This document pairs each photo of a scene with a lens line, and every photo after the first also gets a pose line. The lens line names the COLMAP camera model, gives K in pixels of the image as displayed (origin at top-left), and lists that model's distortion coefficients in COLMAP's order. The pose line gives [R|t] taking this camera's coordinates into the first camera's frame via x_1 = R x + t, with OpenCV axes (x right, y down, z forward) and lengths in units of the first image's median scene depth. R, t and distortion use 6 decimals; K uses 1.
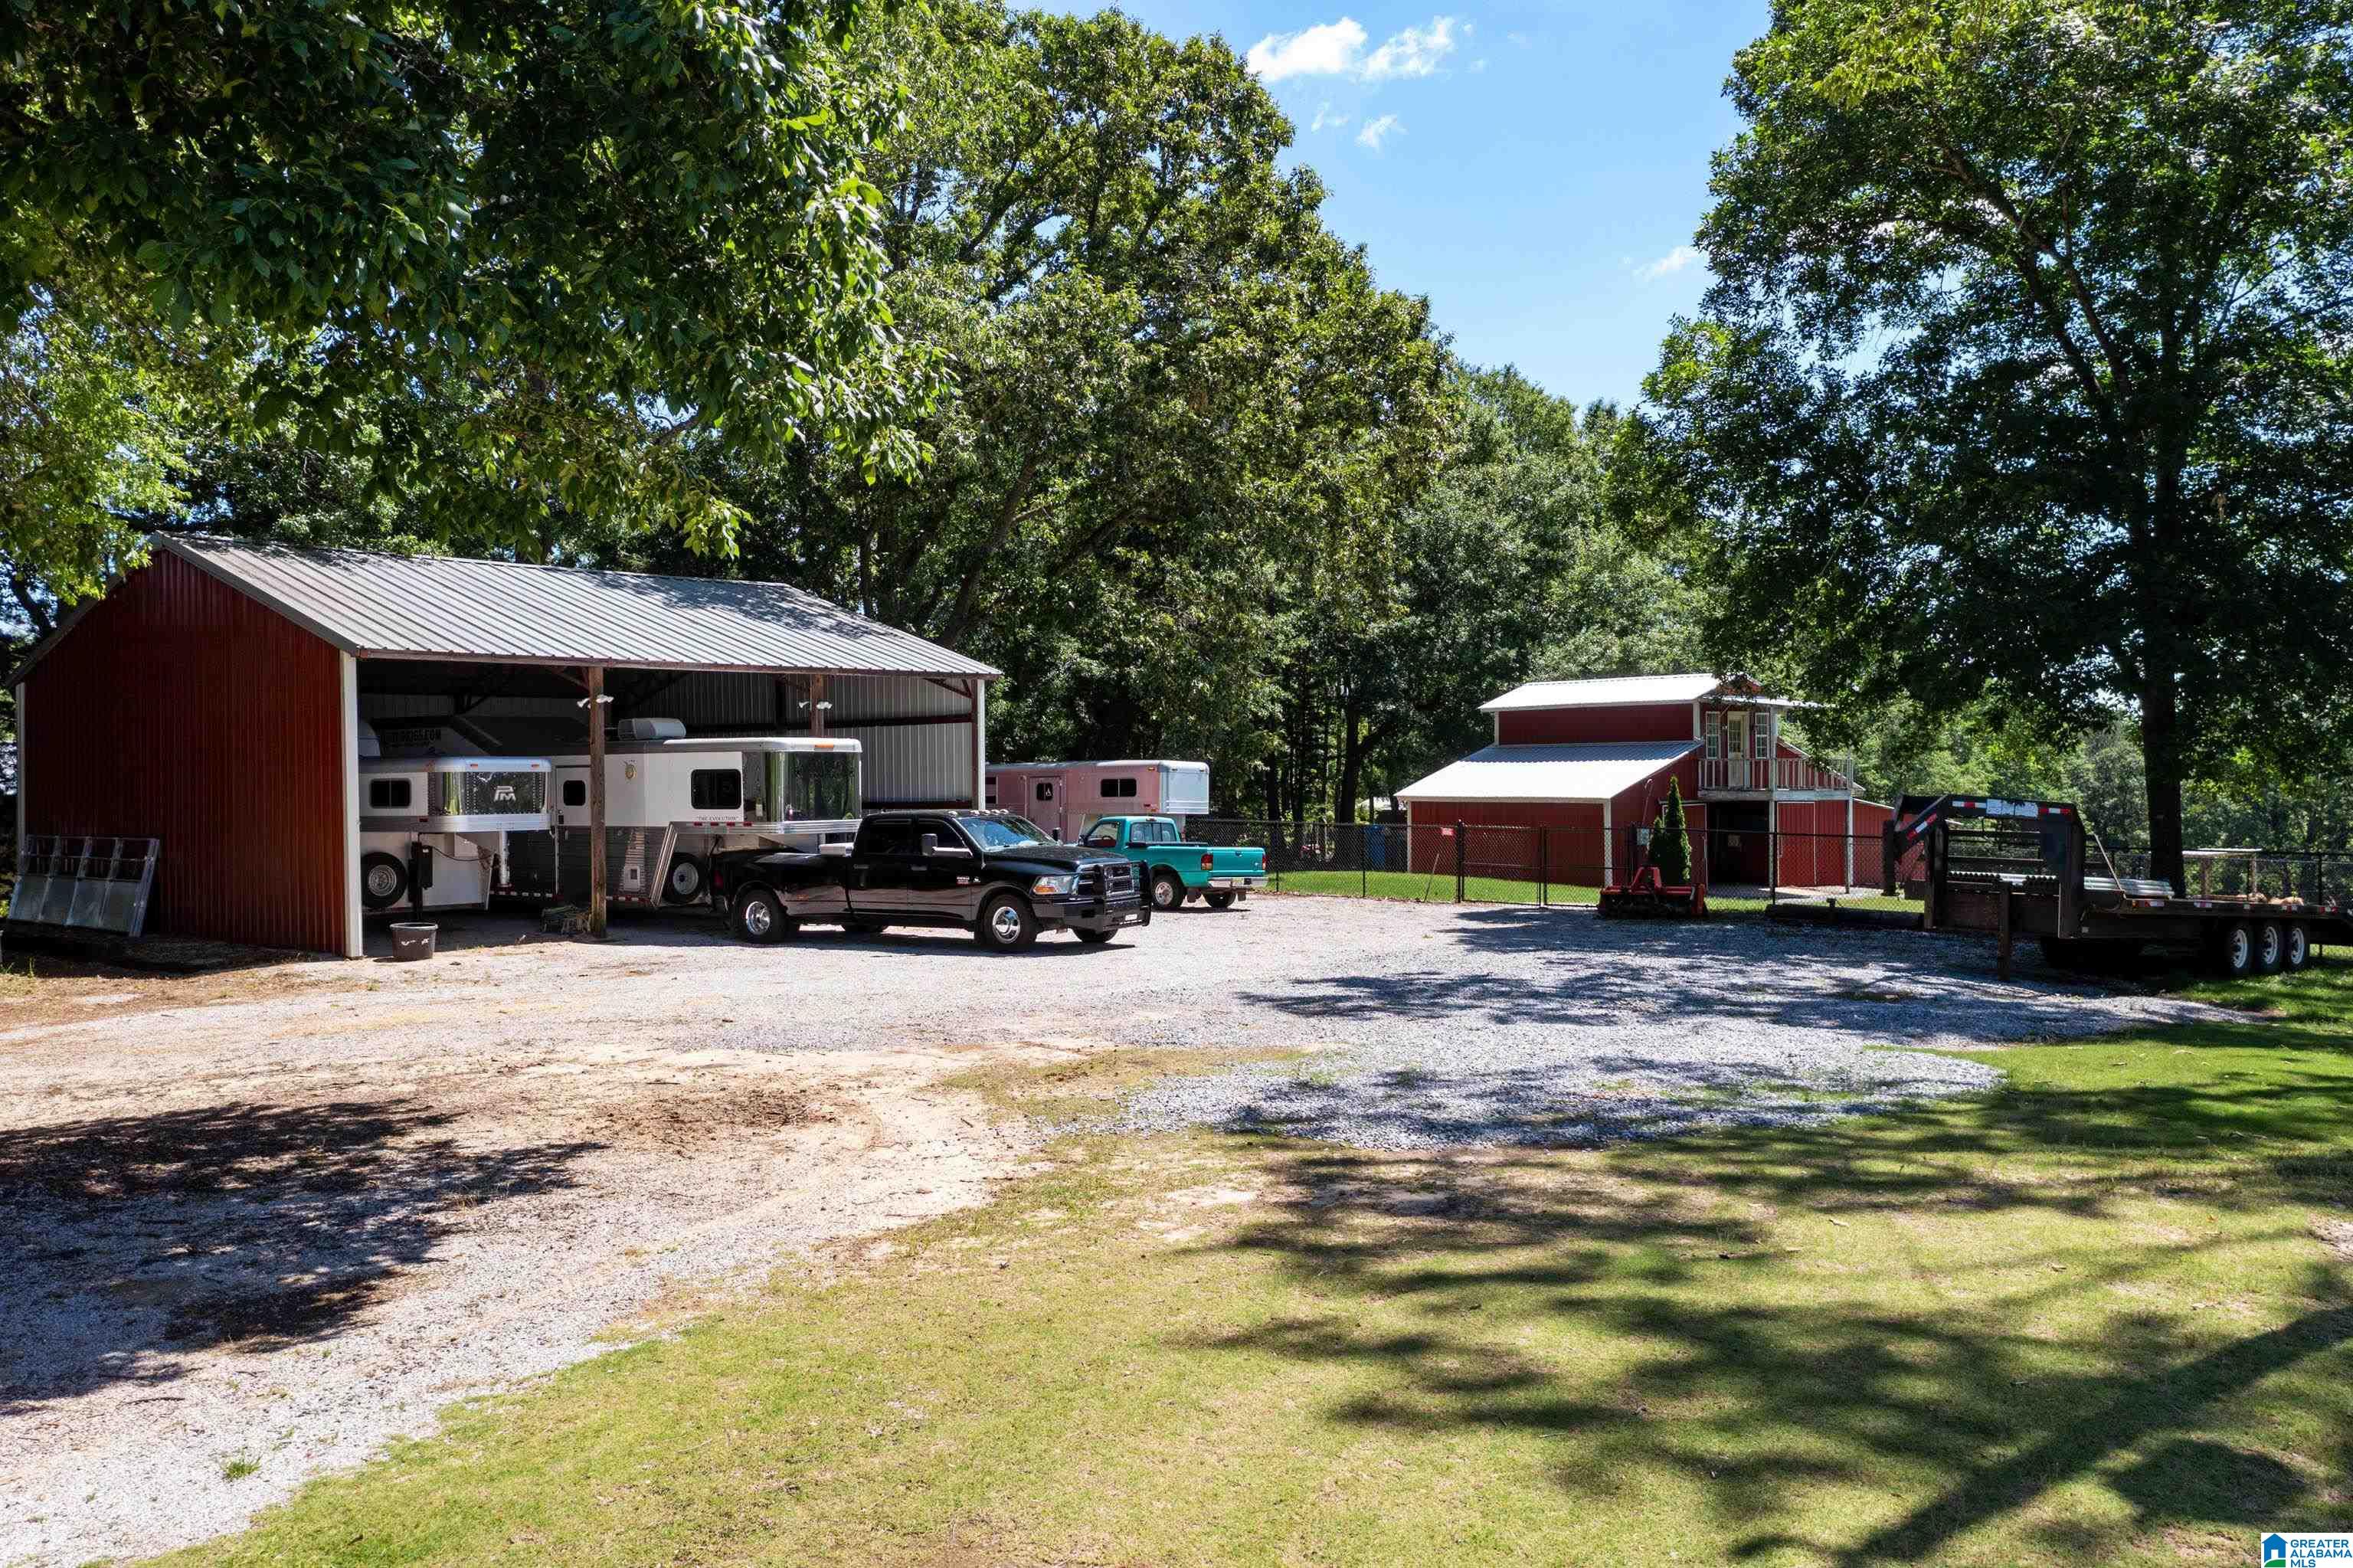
lens RADIAL K [[1903.3, 0, 1176.5], [0, 1903.3, 784.0], [0, 0, 1]] dist [0.000086, -0.000202]
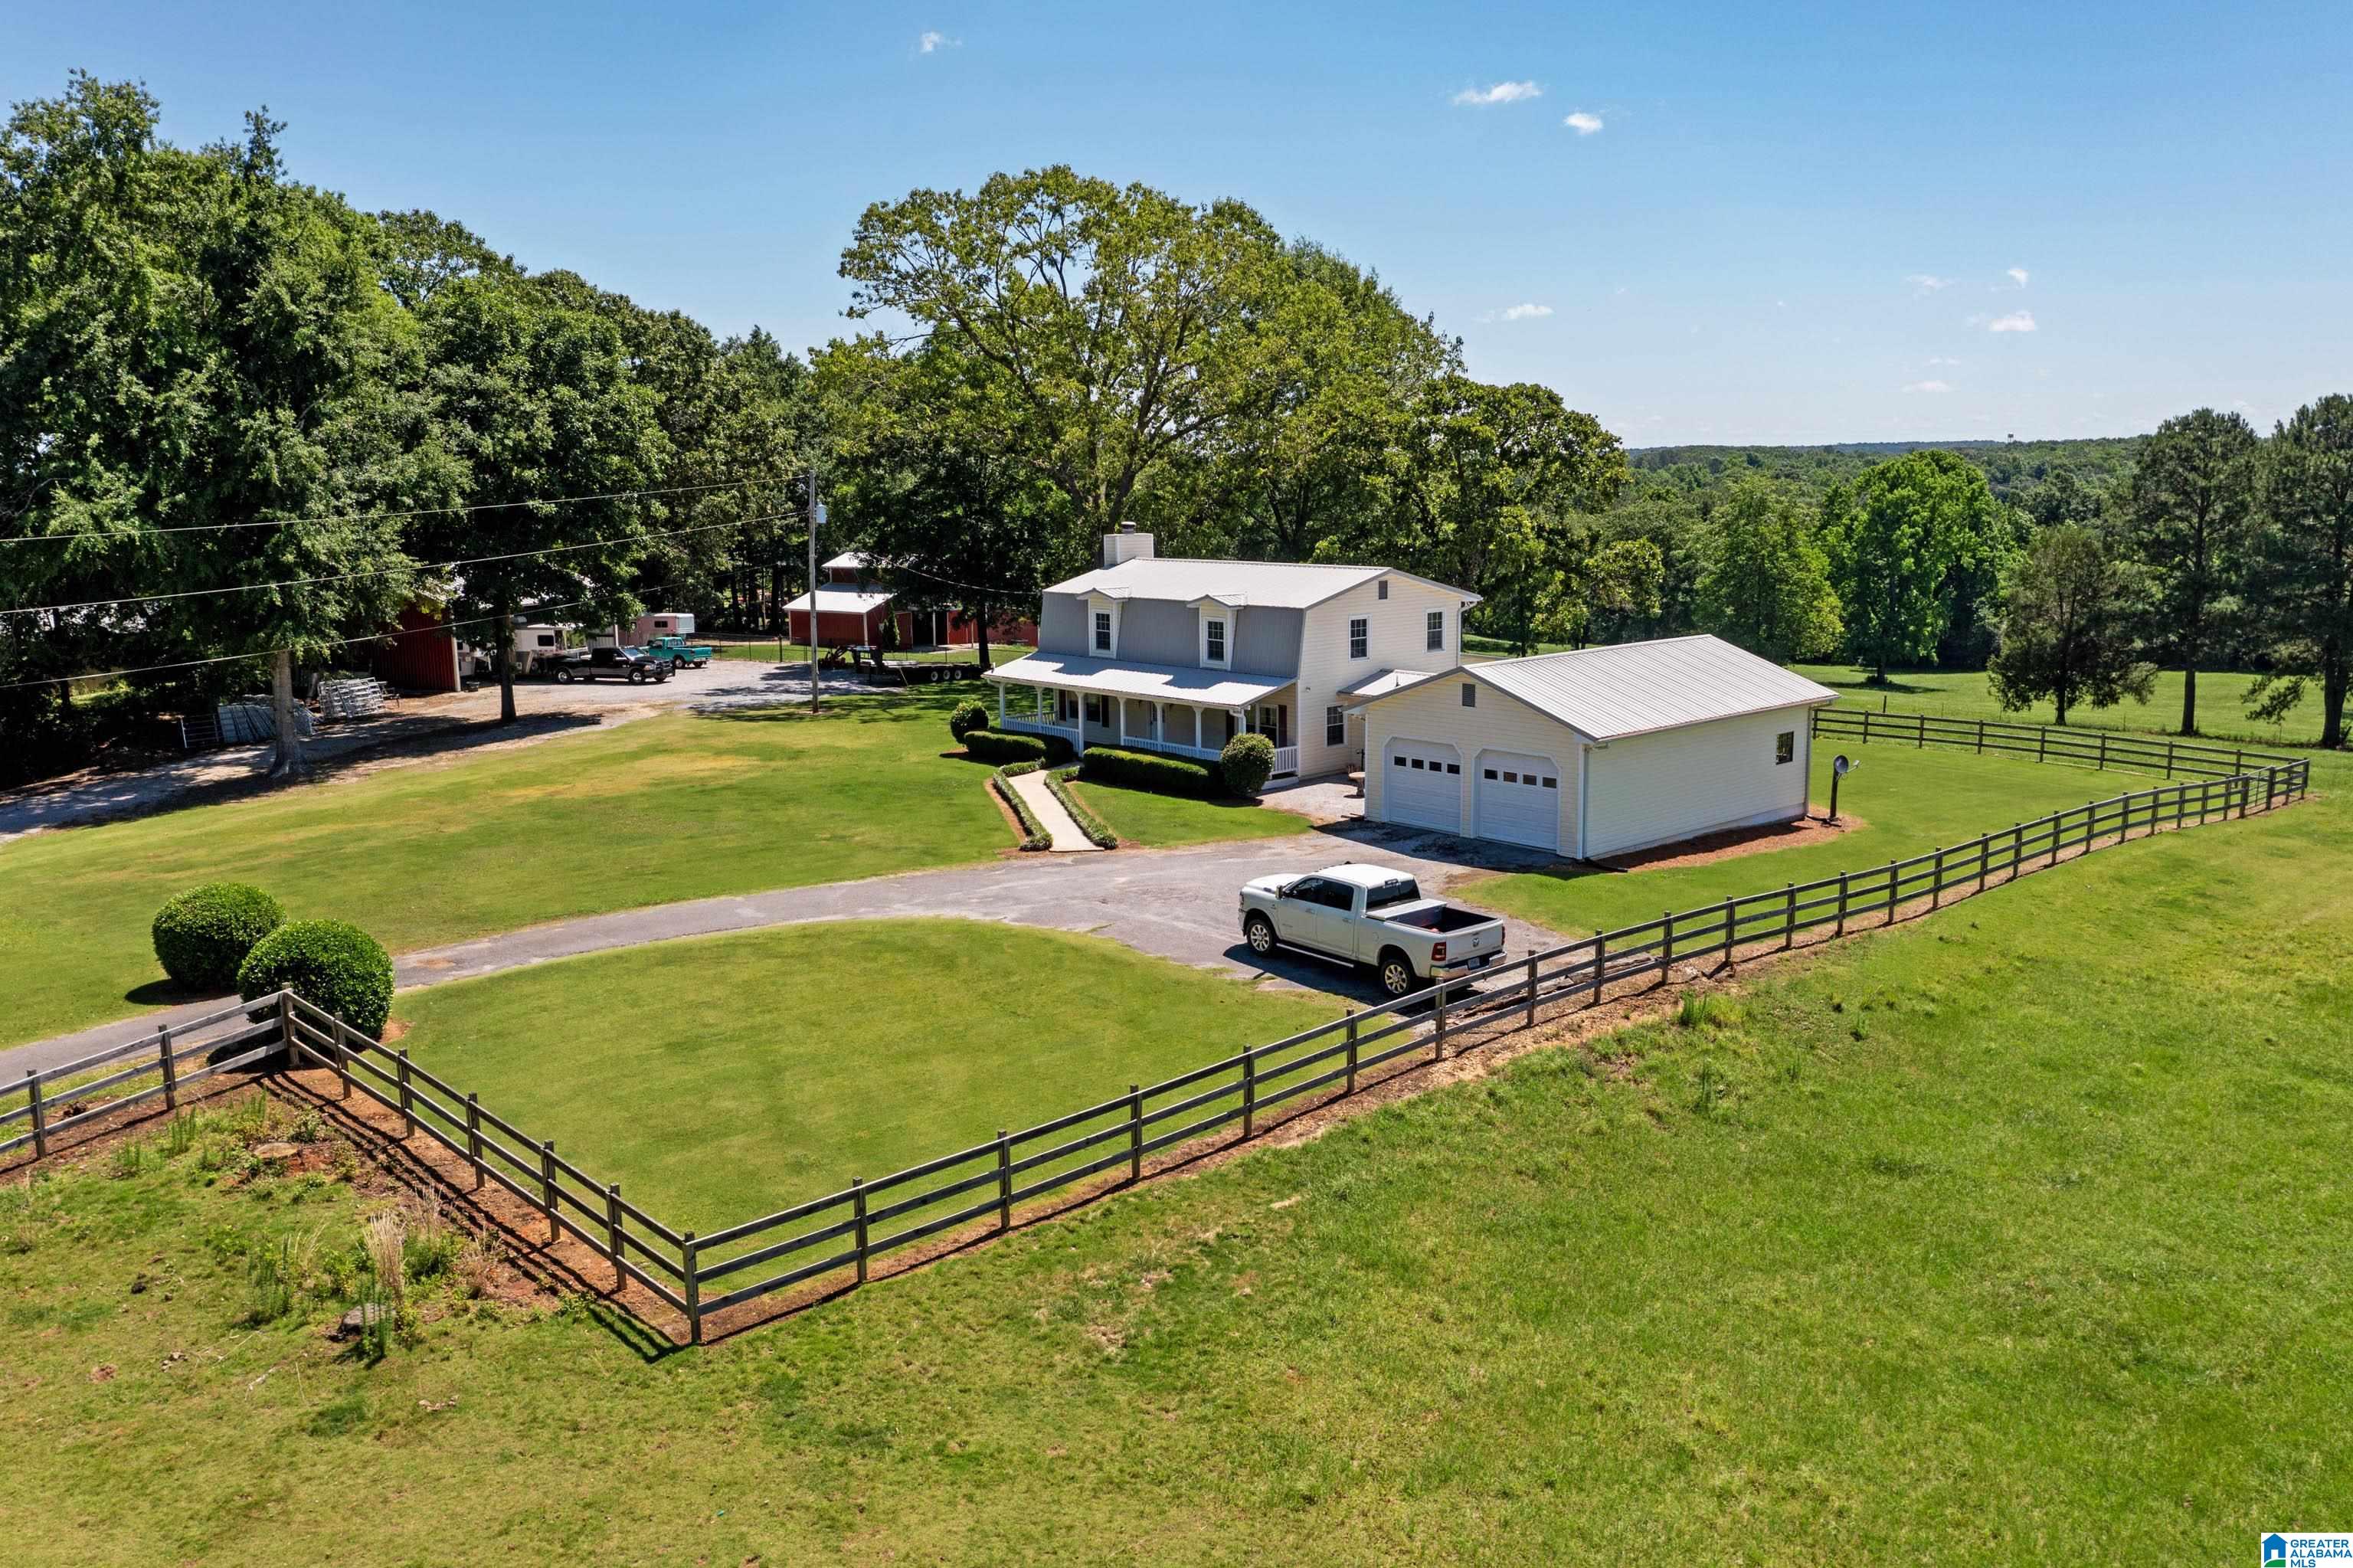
lens RADIAL K [[1899.7, 0, 1176.5], [0, 1899.7, 784.0], [0, 0, 1]] dist [0.001572, 0.000250]
pose [[0.970072, -0.043354, 0.238917, 0.038288], [0.006576, 0.988262, 0.152630, -0.266516], [-0.242730, -0.146491, 0.958970, -2.716160]]
